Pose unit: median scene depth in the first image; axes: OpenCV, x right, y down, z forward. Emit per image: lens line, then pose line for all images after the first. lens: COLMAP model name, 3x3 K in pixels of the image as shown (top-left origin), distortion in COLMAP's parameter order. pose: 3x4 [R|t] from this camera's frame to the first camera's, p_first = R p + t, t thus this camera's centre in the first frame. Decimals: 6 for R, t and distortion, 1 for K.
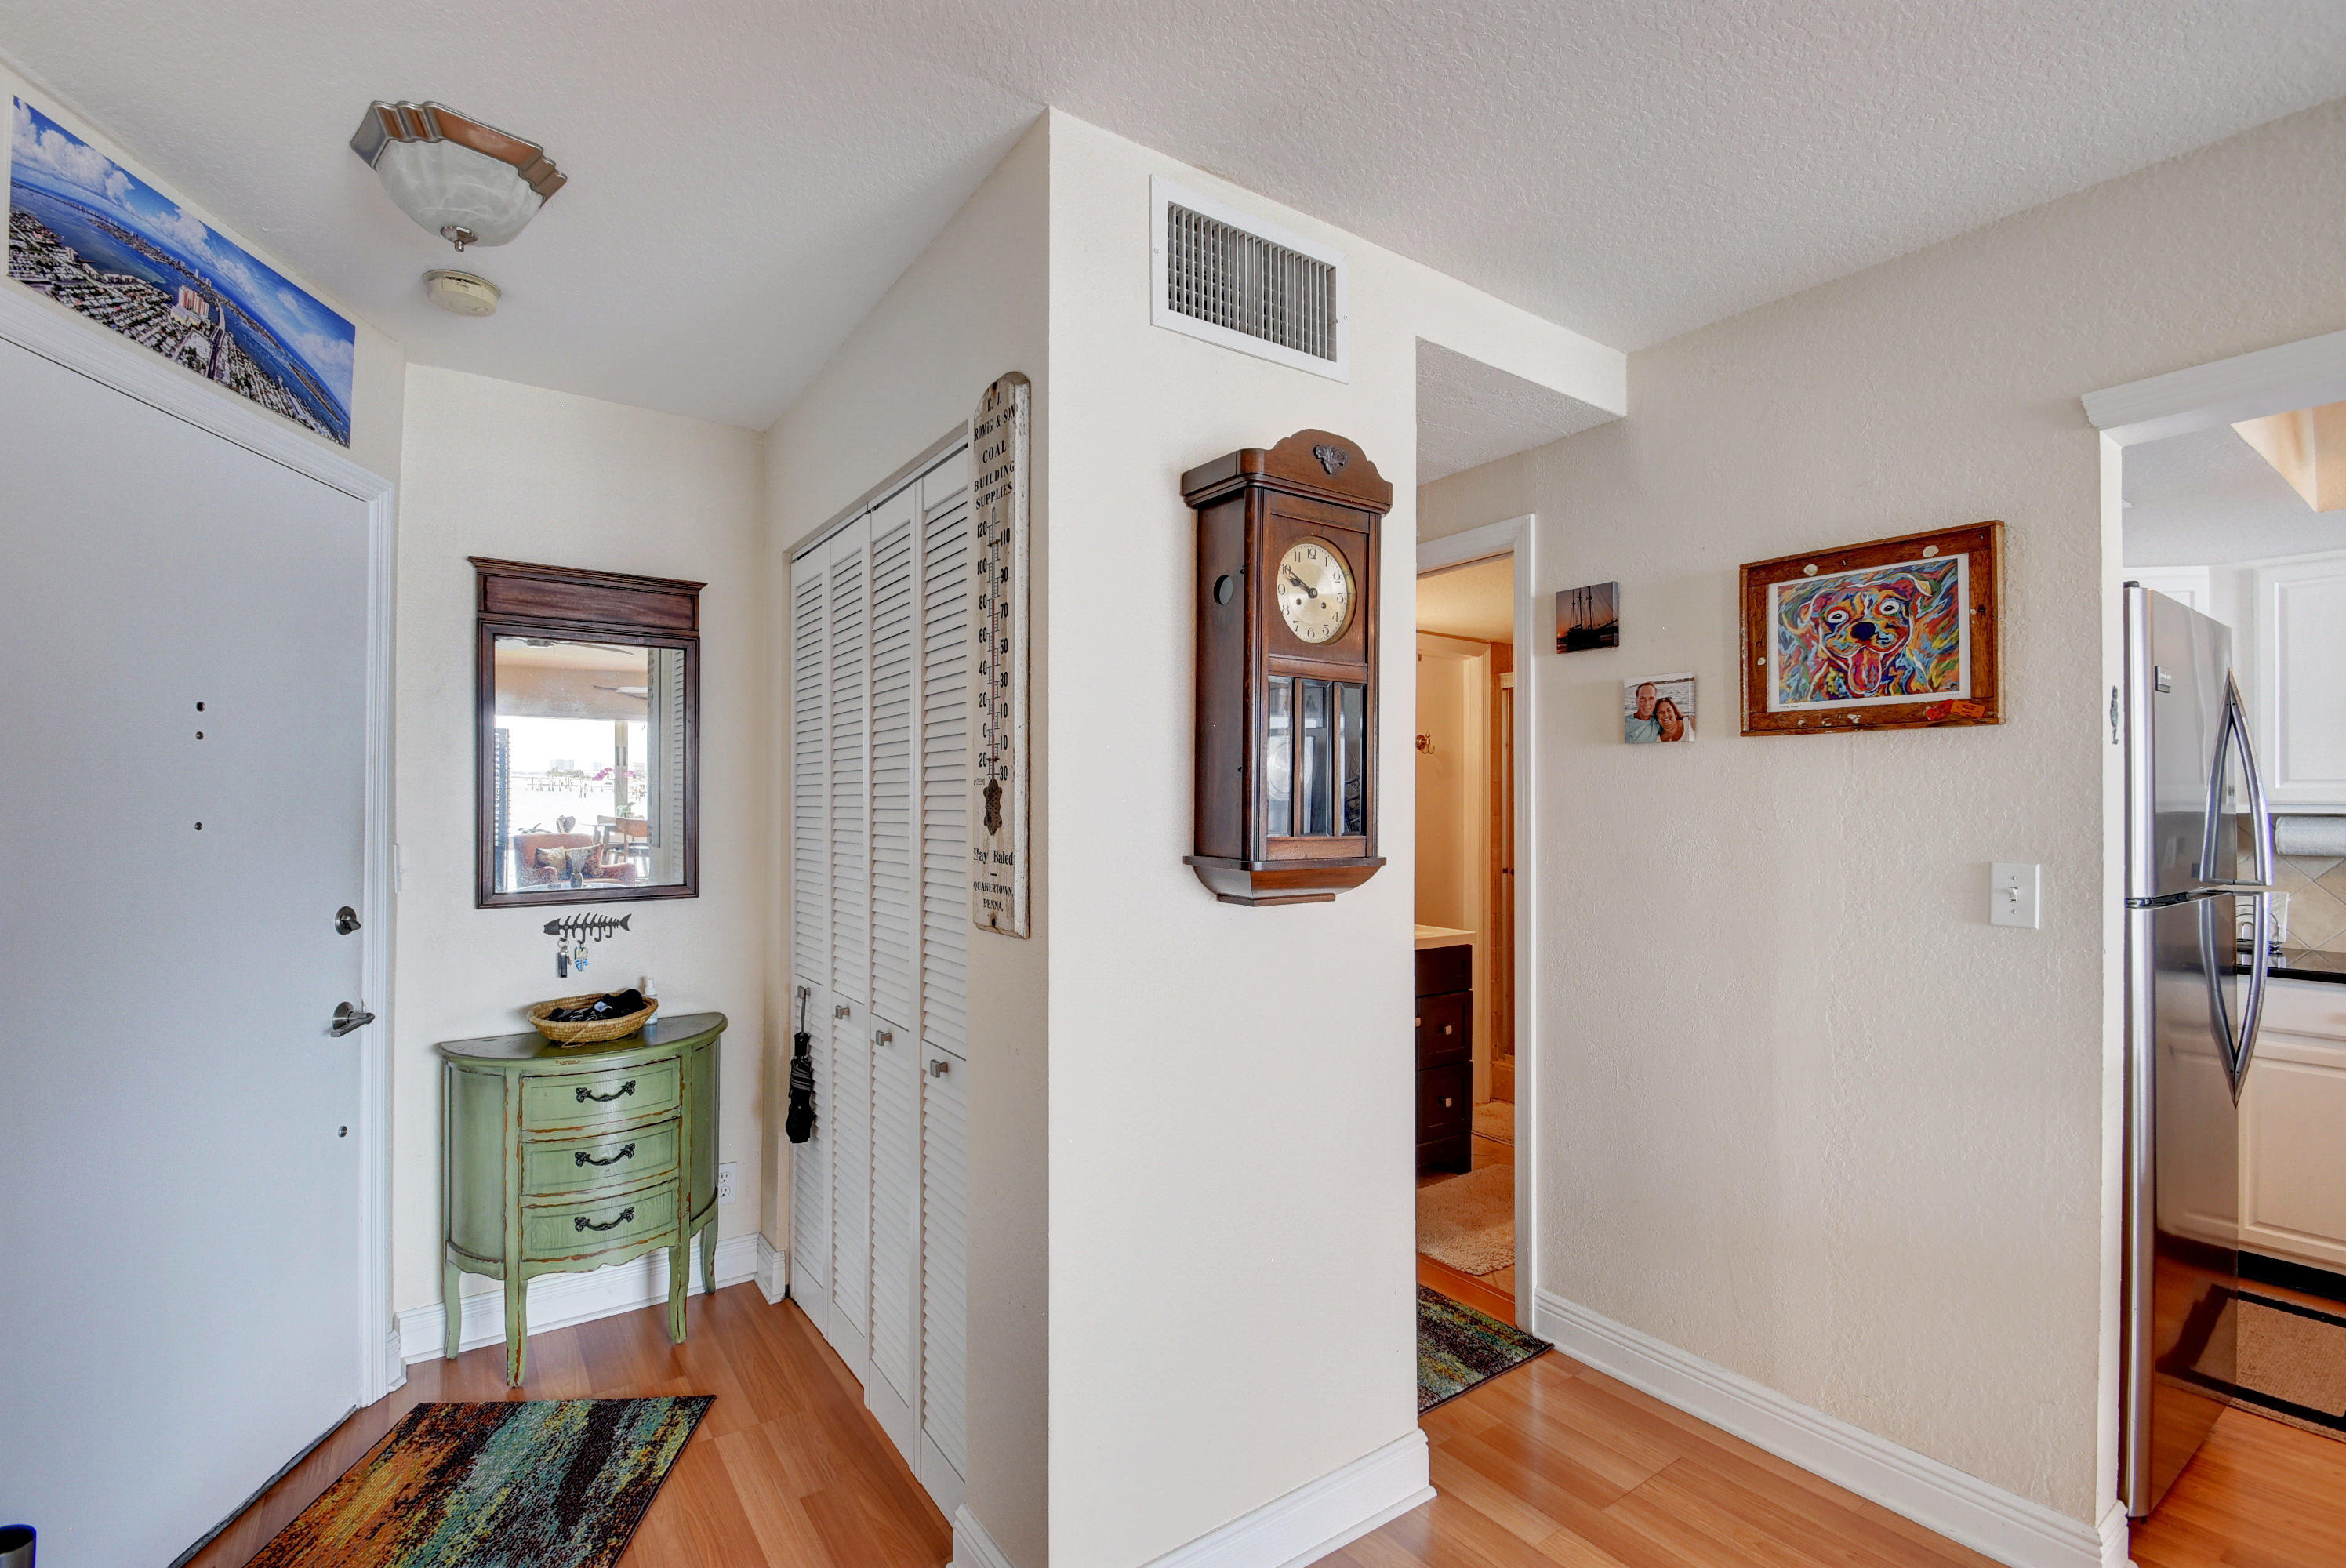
lens RADIAL K [[1033.9, 0, 1153.1], [0, 1033.9, 788.7], [0, 0, 1]] dist [-0.000100, -0.008689]
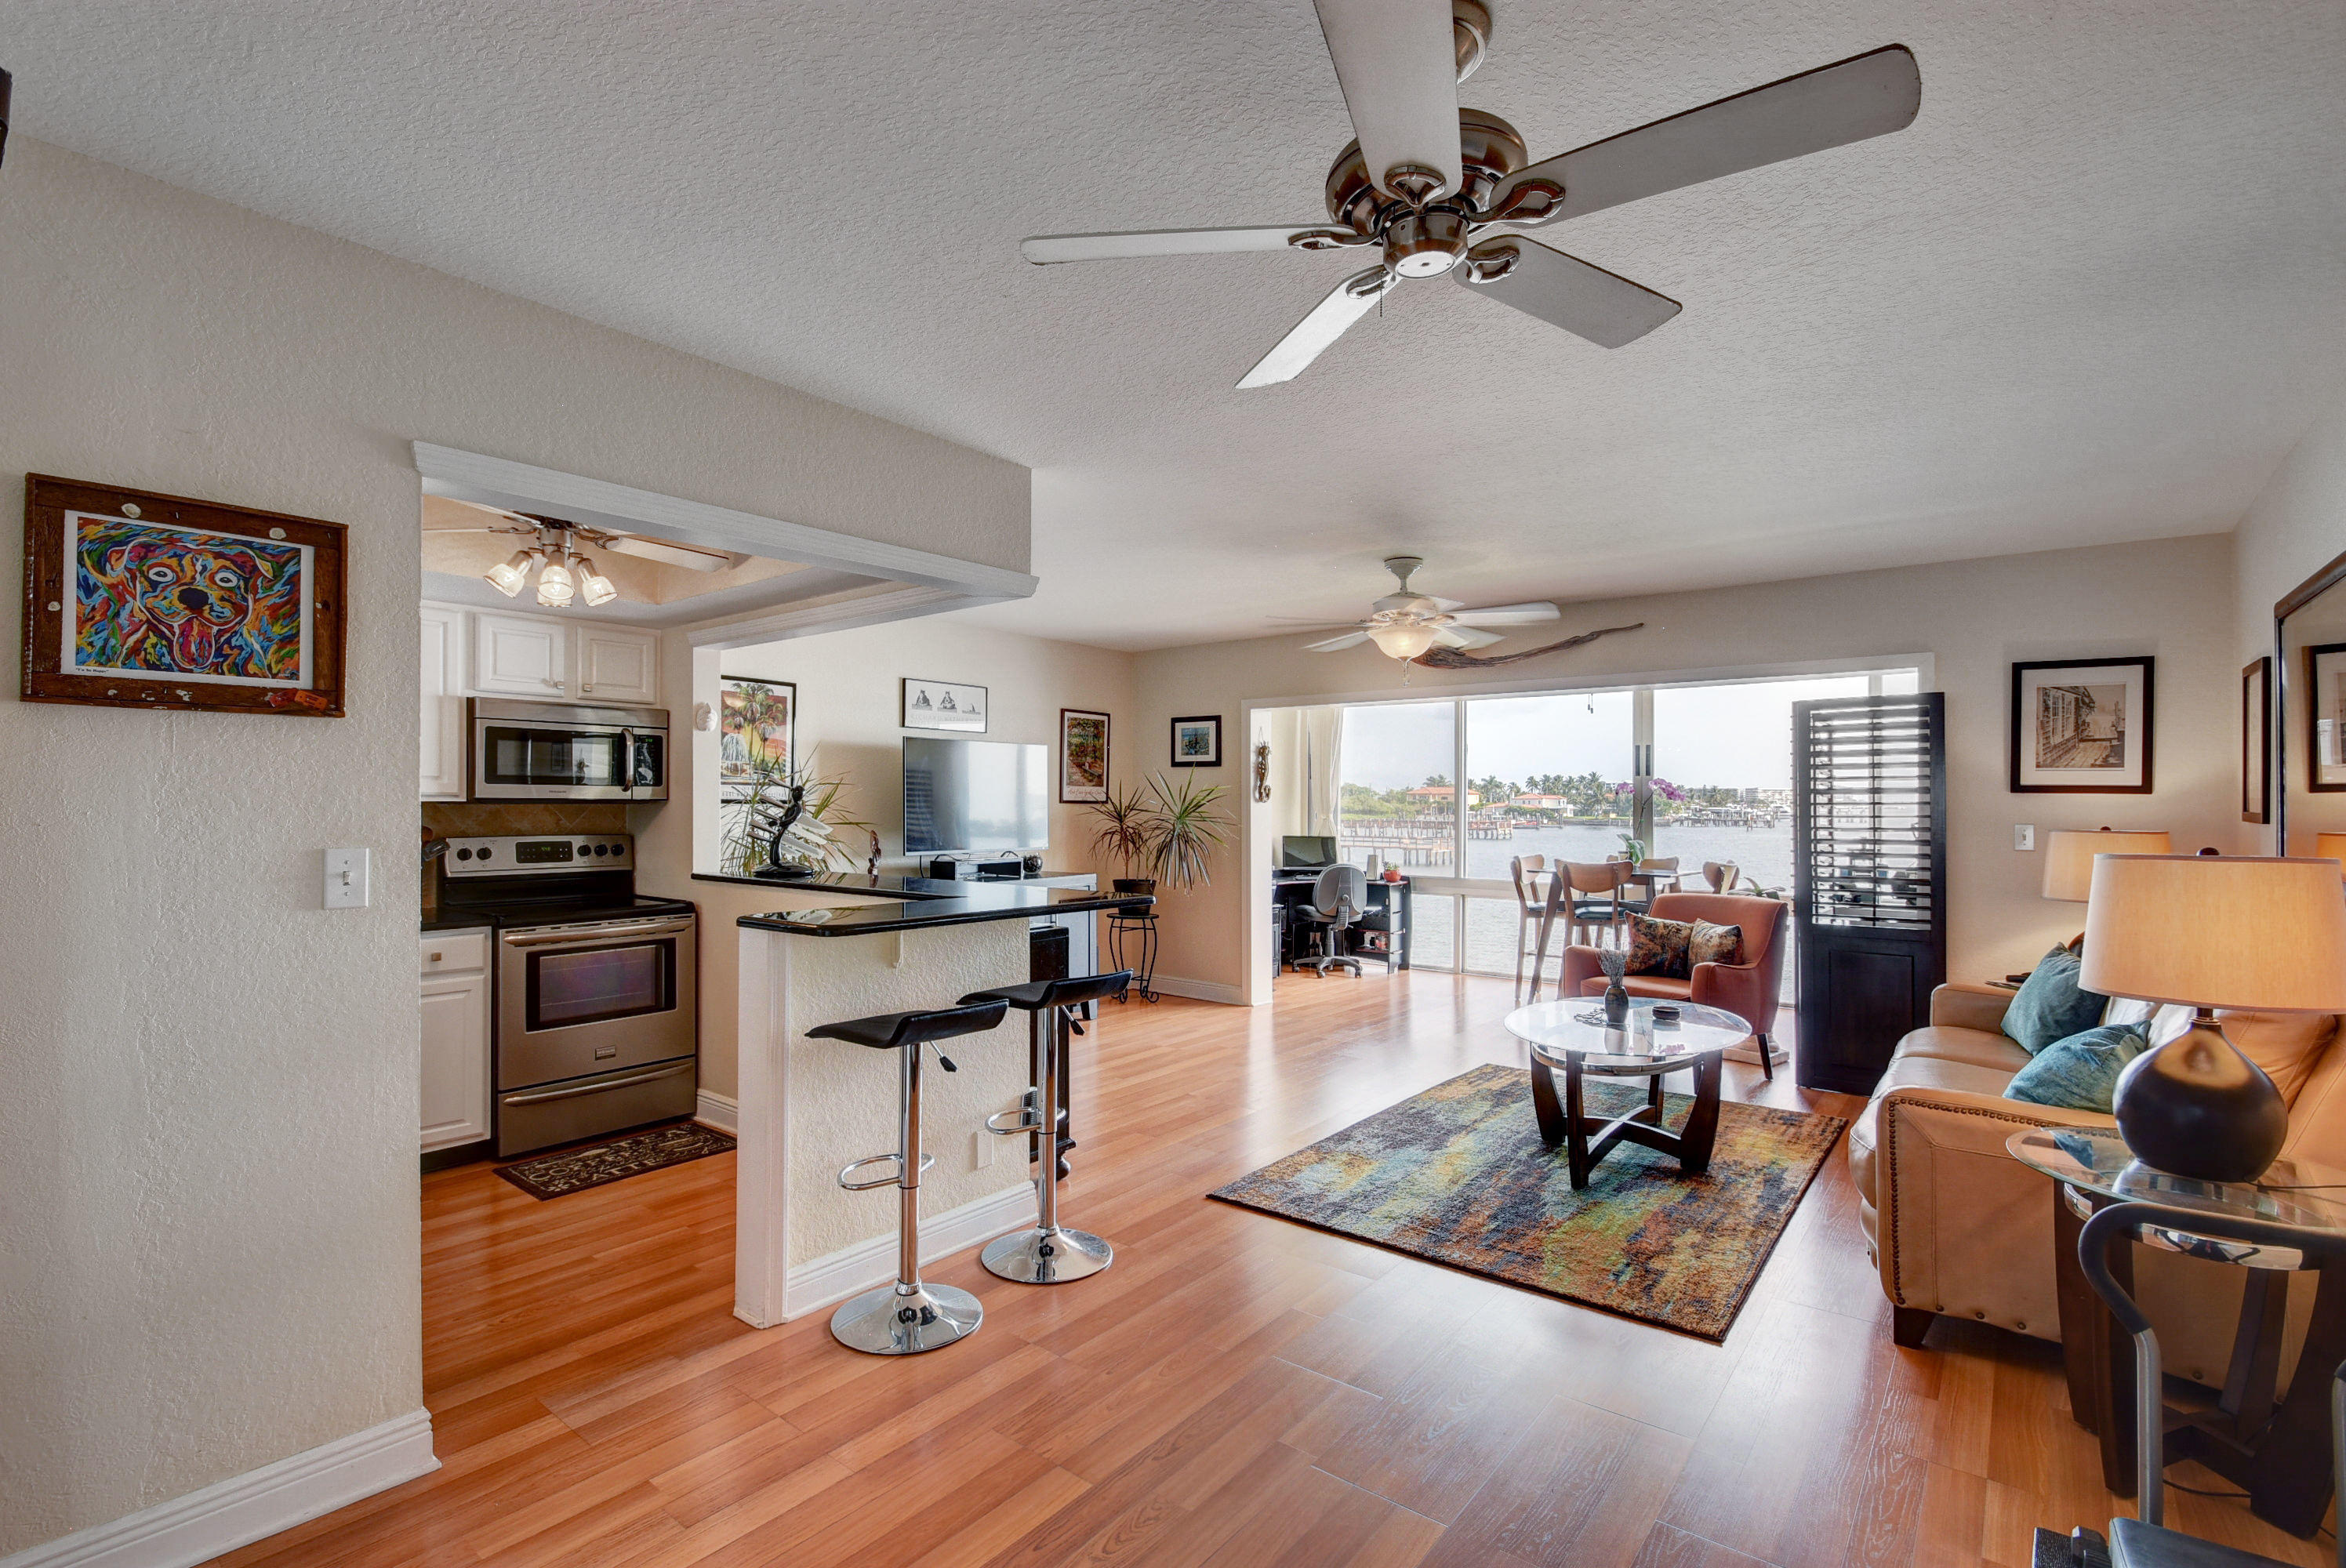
lens RADIAL K [[1078.7, 0, 1135.3], [0, 1078.7, 794.2], [0, 0, 1]] dist [-0.005099, -0.003472]
pose [[-0.271581, 0.002885, 0.962411, -0.426327], [-0.015137, 0.999859, -0.007268, 0.010760], [-0.962297, -0.016542, -0.271499, 0.473437]]
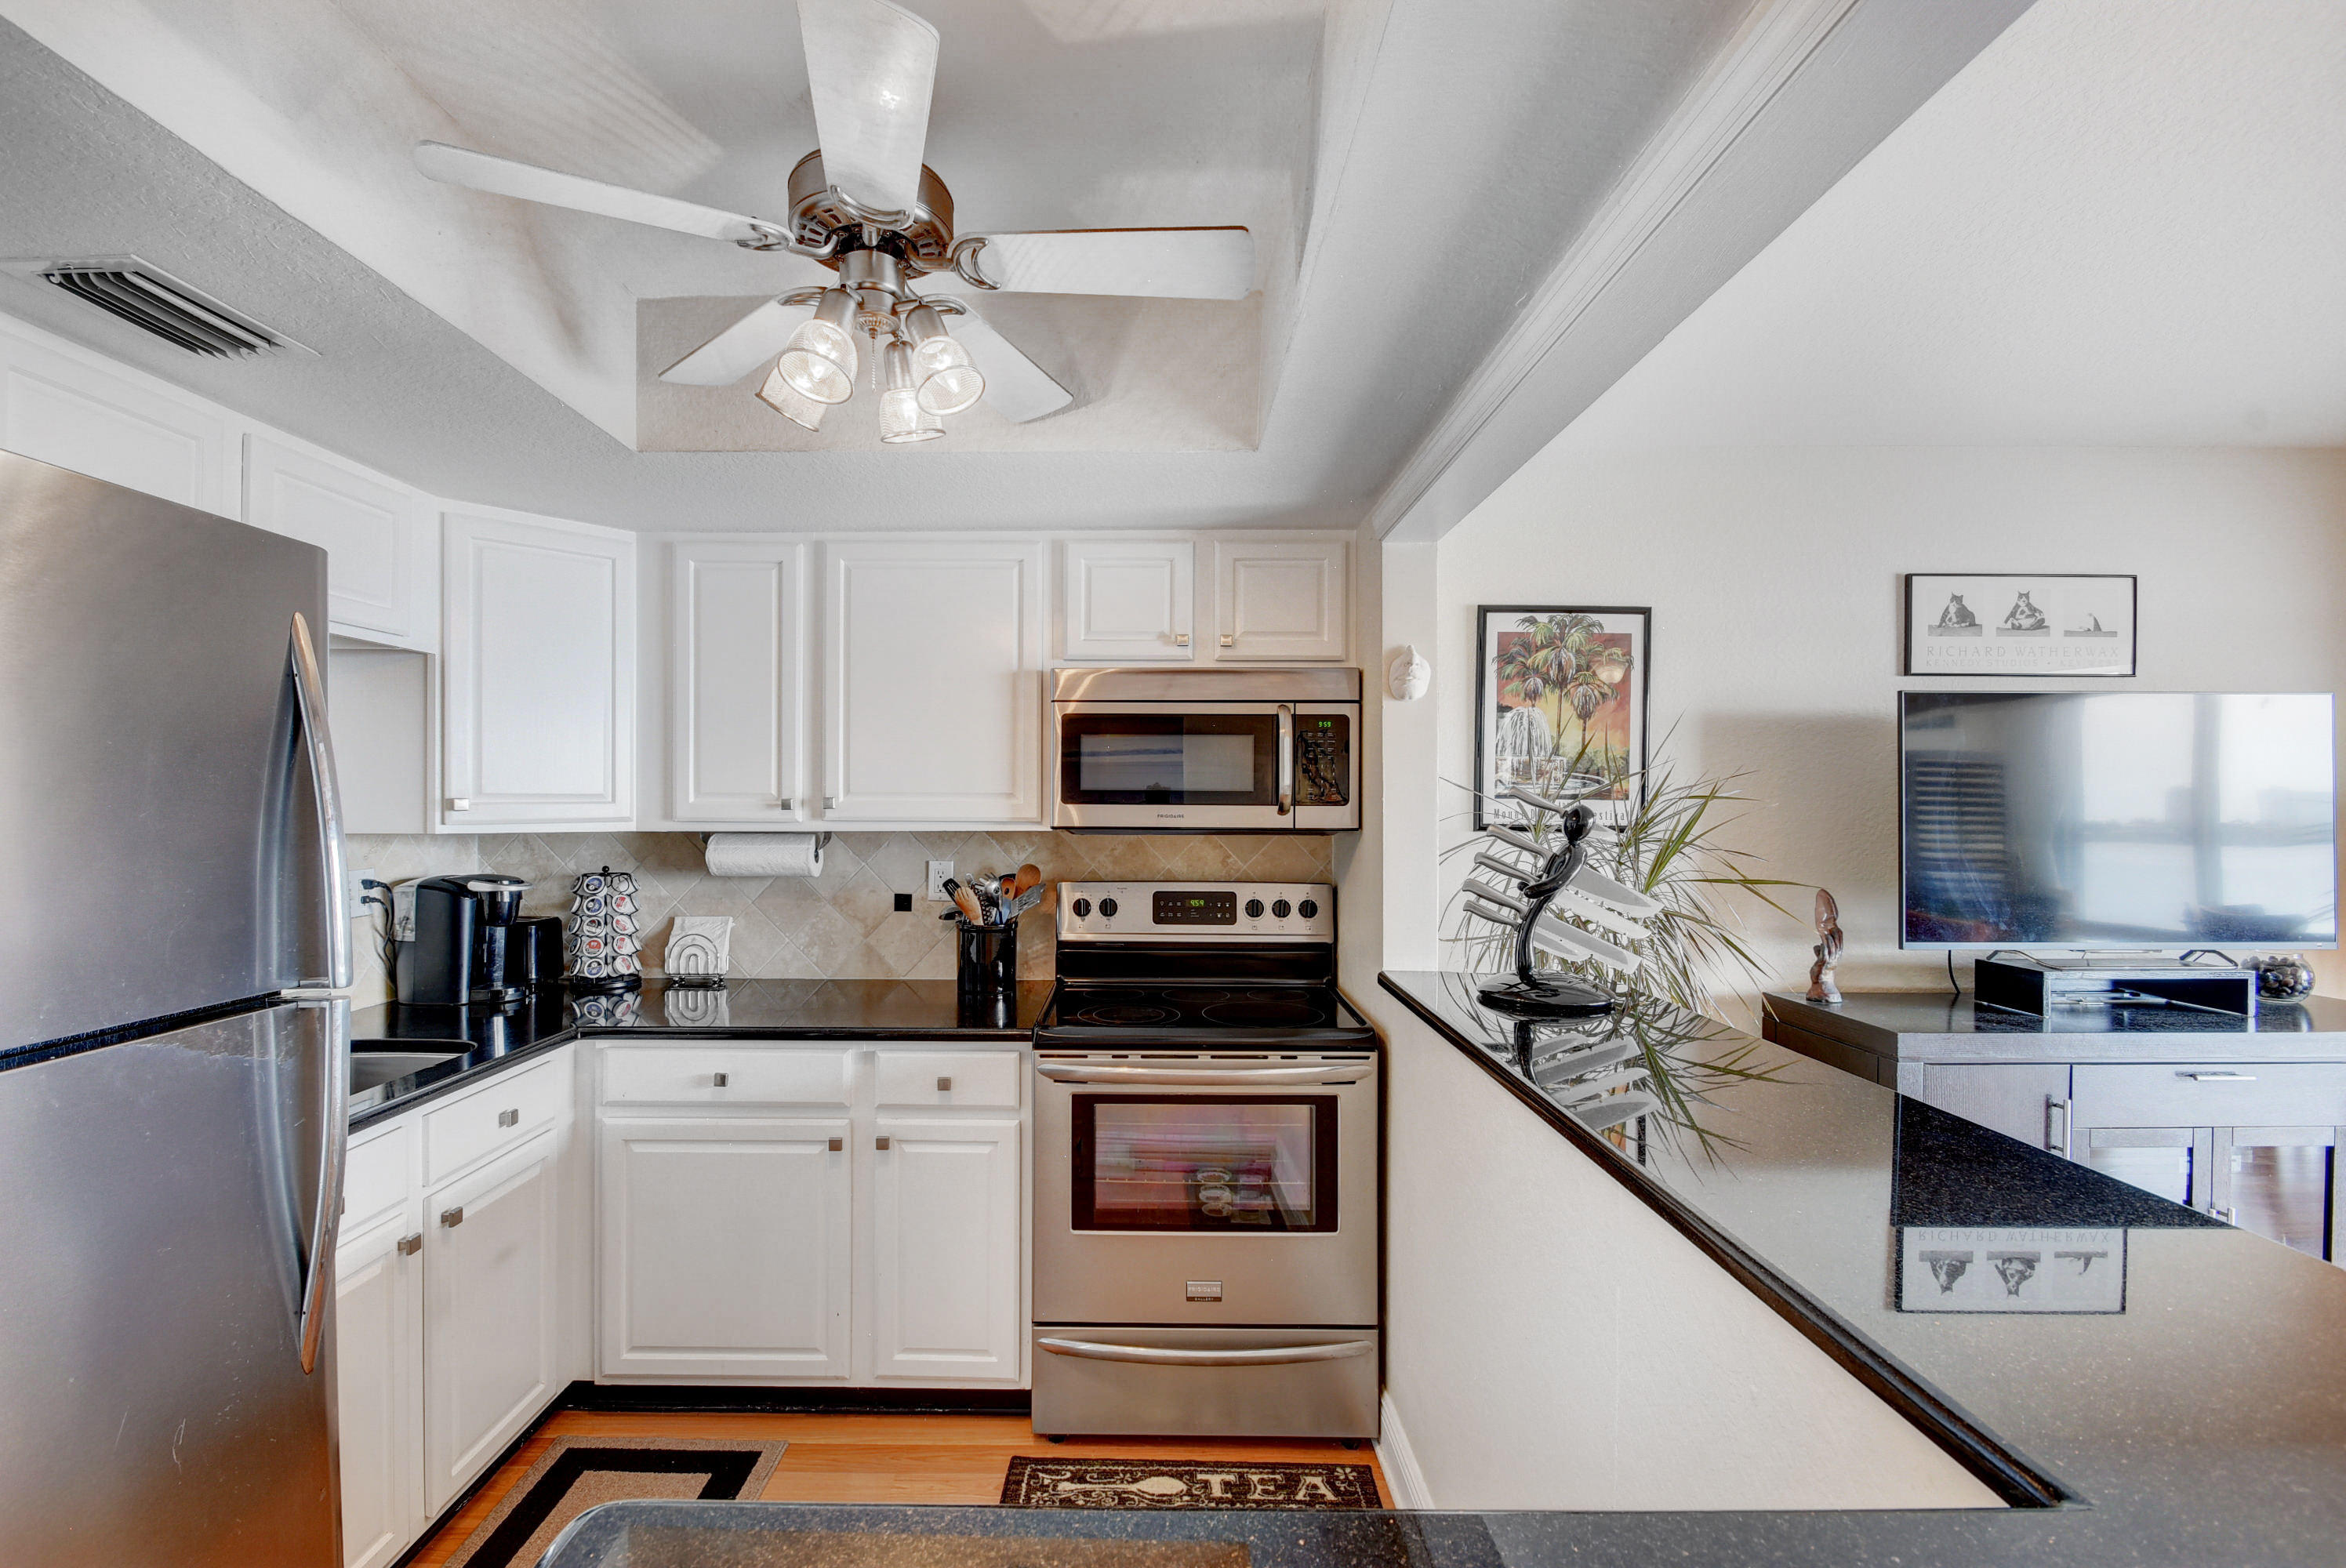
lens RADIAL K [[1033.9, 0, 1131.6], [0, 1033.9, 792.0], [0, 0, 1]] dist [-0.000100, -0.008689]
pose [[0.584820, 0.003420, 0.811156, 0.838582], [-0.010375, 0.999941, 0.003264, -0.023125], [-0.811096, -0.010324, 0.584821, 0.319194]]
